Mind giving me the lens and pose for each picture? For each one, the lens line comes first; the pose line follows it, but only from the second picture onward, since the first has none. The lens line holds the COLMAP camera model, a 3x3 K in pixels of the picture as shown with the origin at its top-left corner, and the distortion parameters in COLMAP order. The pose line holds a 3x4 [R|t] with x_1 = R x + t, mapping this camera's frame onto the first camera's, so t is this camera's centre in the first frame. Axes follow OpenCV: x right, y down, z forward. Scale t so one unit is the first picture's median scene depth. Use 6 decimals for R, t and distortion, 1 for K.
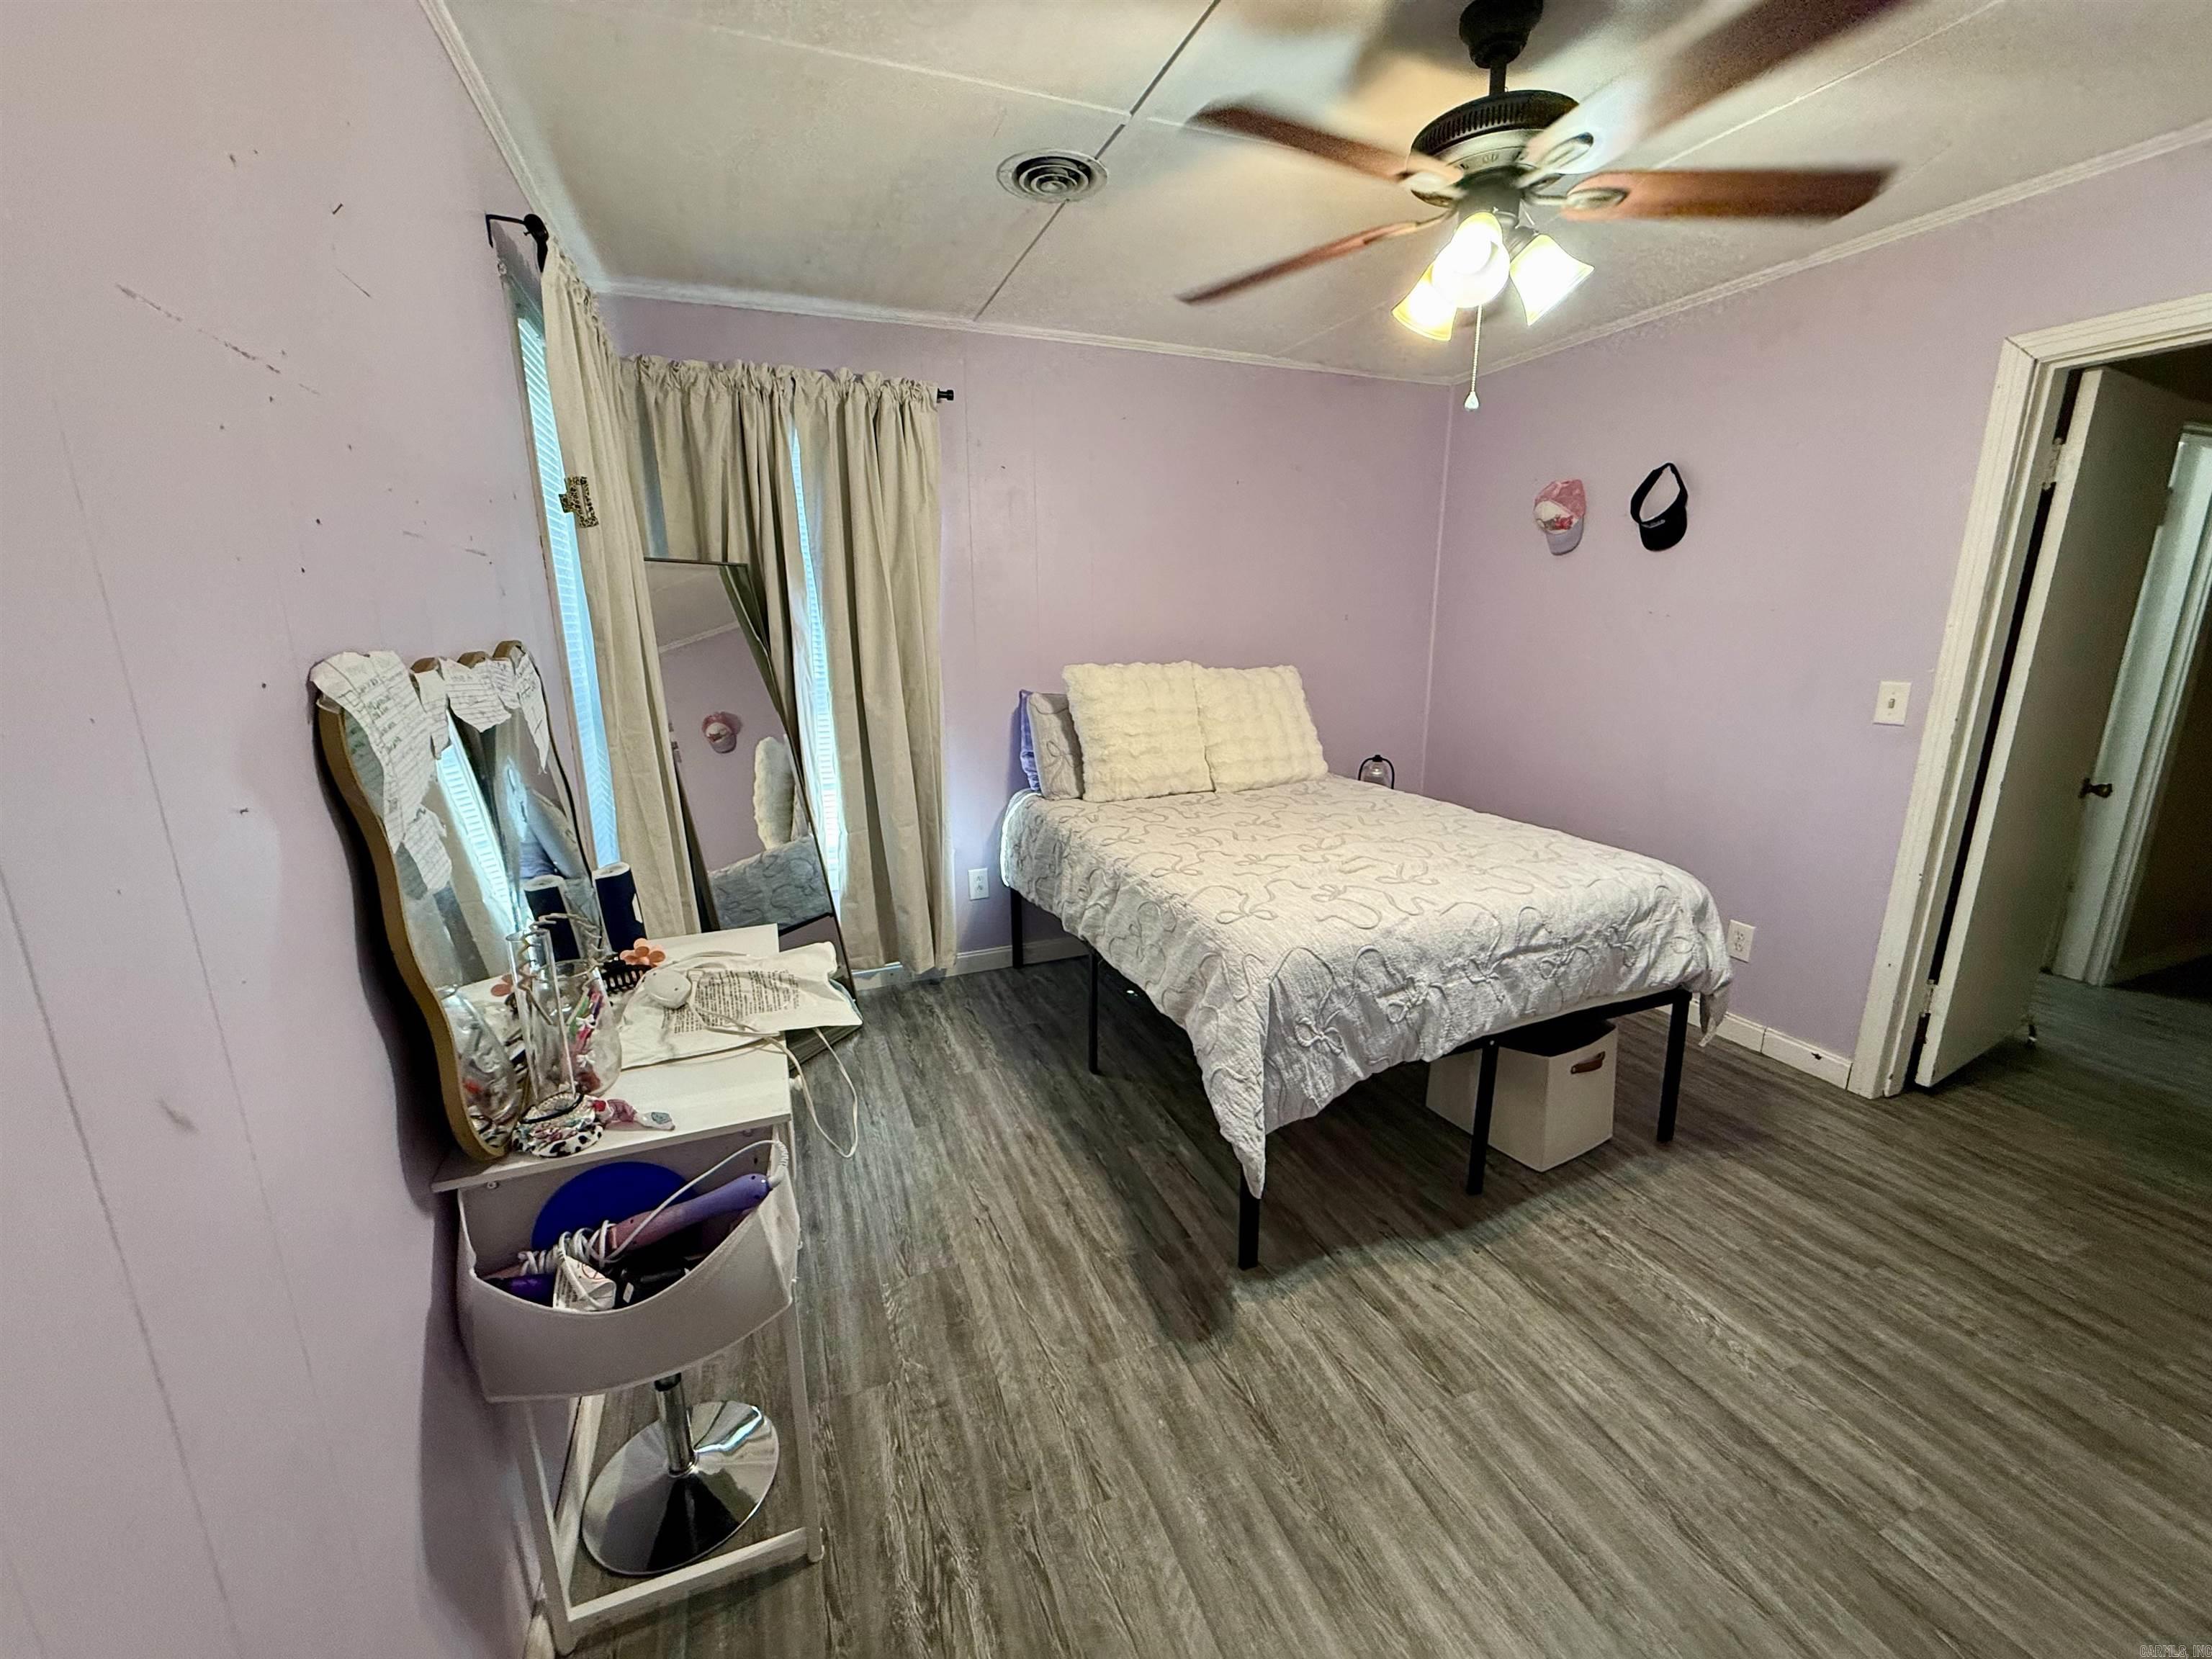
lens RADIAL K [[885.9, 0, 1100.0], [0, 885.9, 827.7], [0, 0, 1]] dist [0.000322, 0.000190]
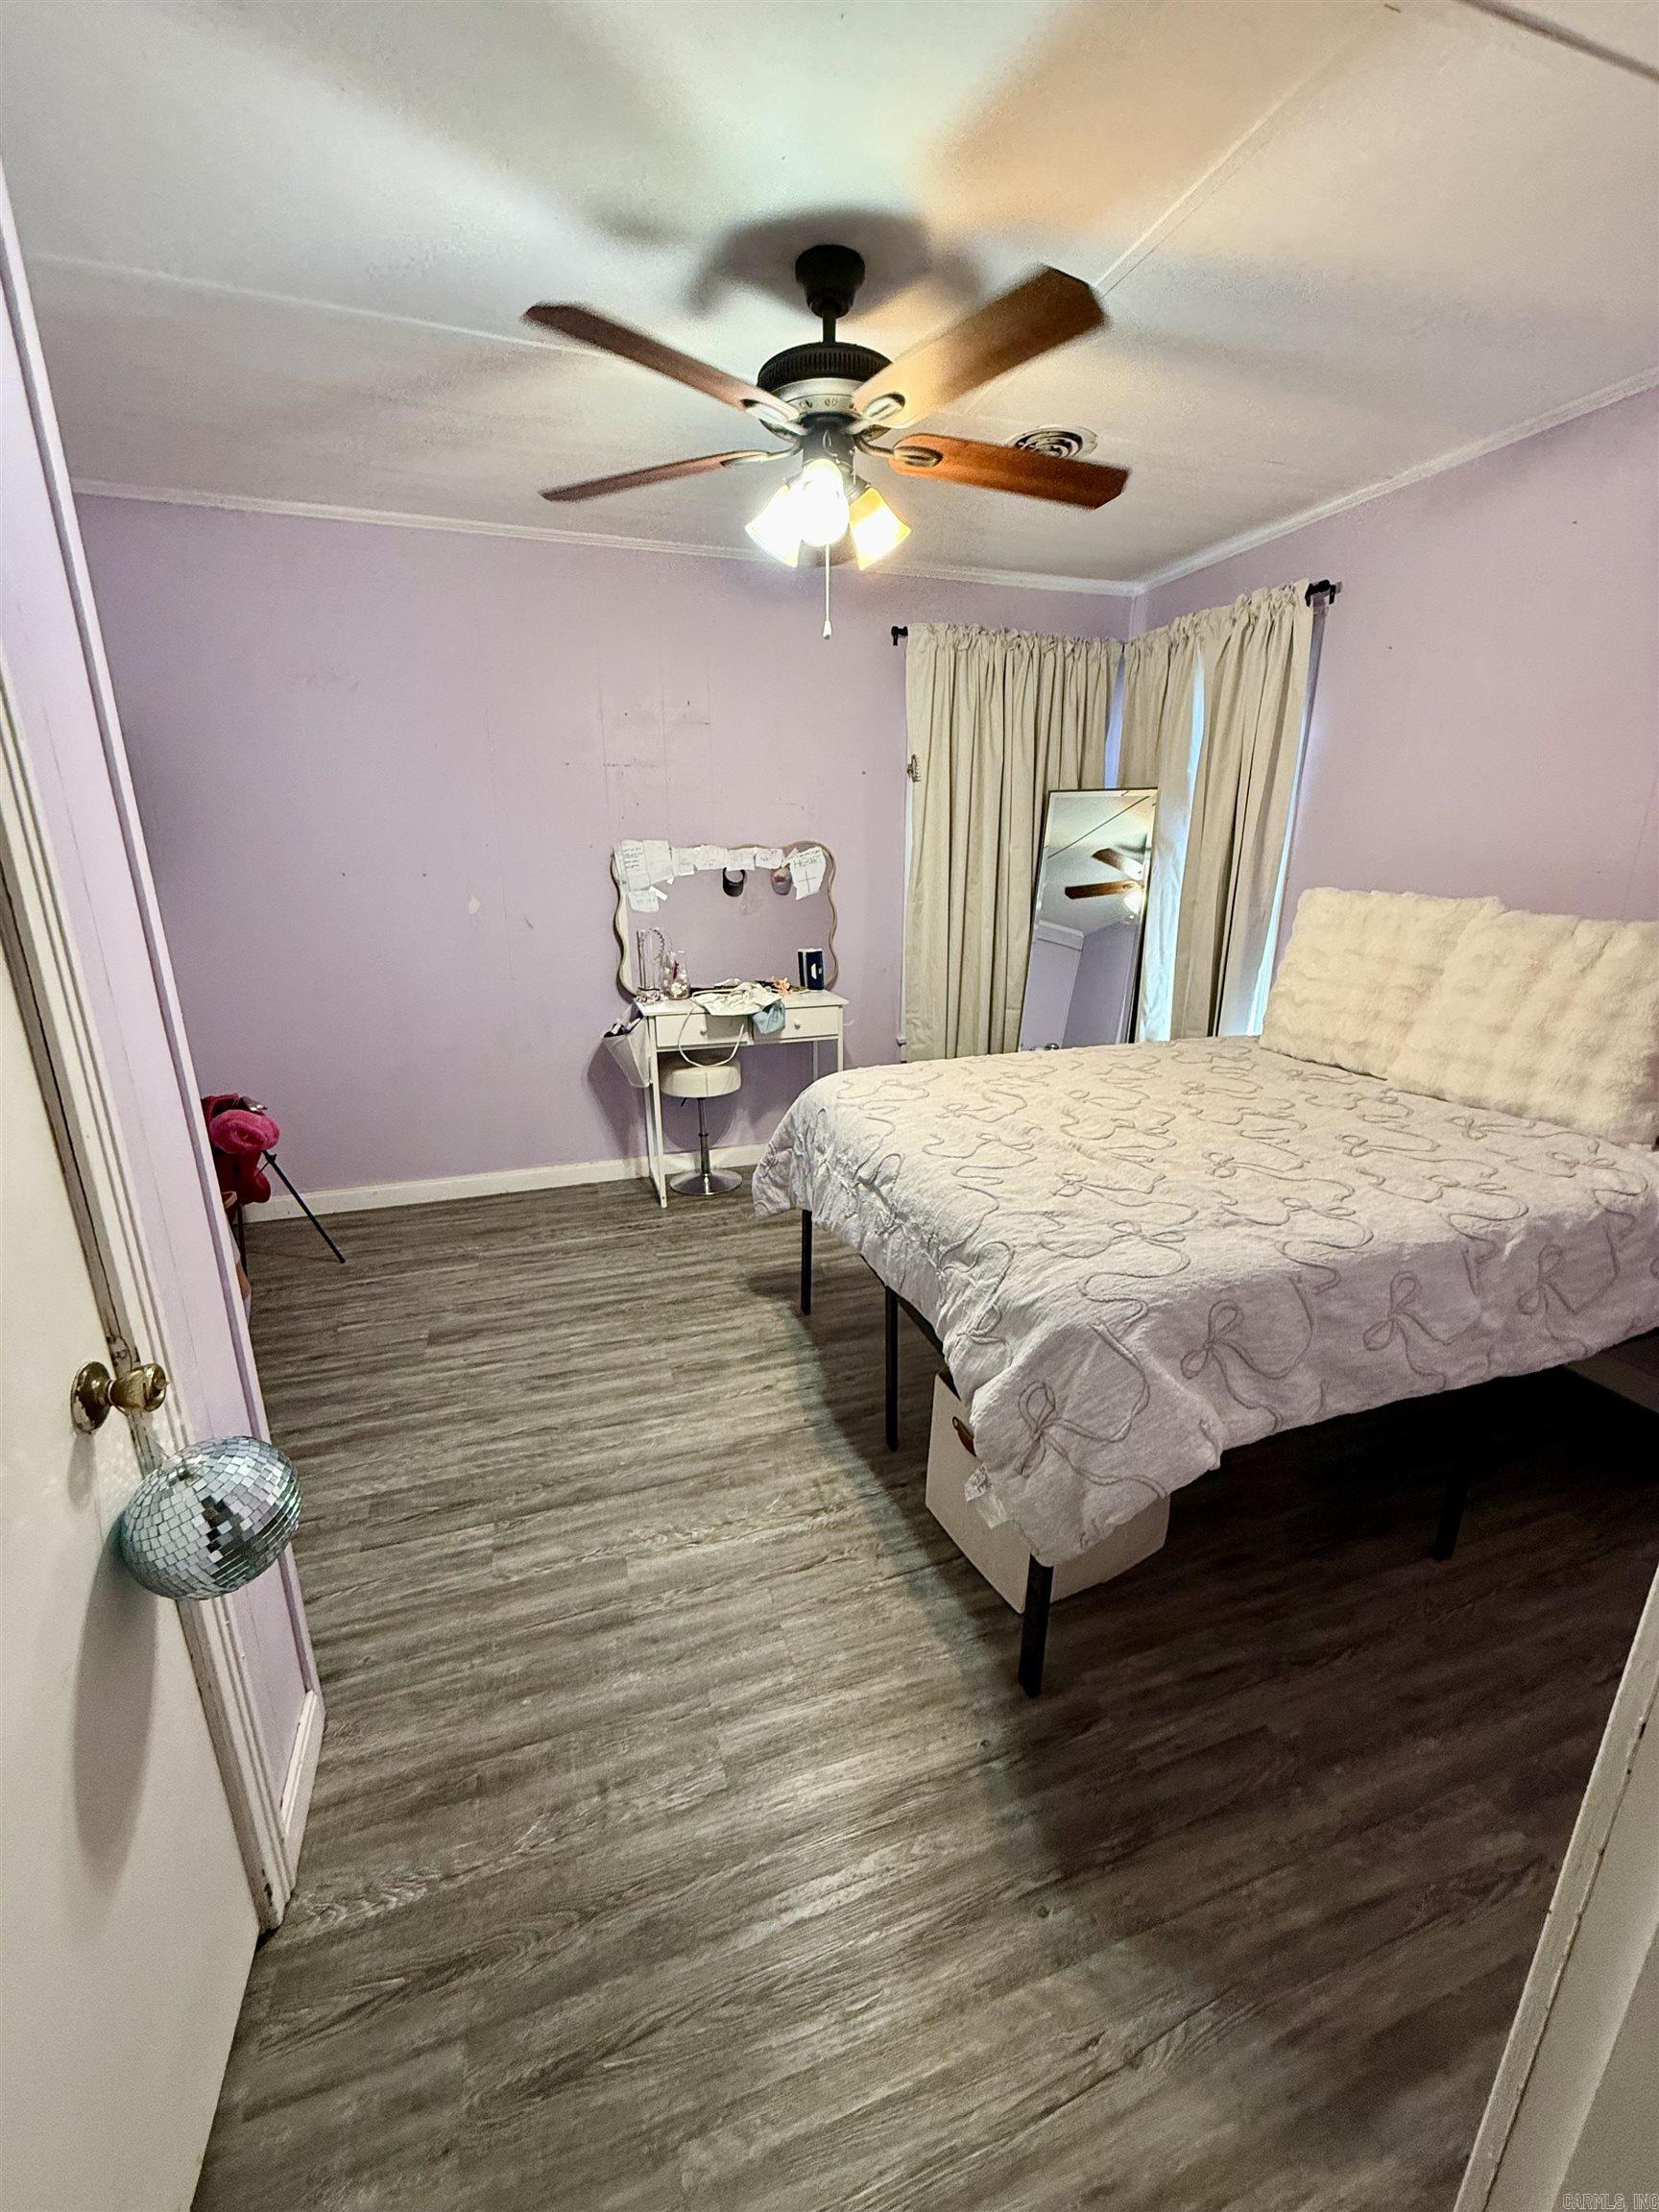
lens RADIAL K [[885.9, 0, 830.2], [0, 885.9, 1109.0], [0, 0, 1]] dist [0.000322, 0.000190]
pose [[-0.059326, 0.292479, -0.954430, 1.753584], [-0.232661, 0.925731, 0.298147, -0.270515], [0.970747, 0.239747, 0.013128, 1.197146]]
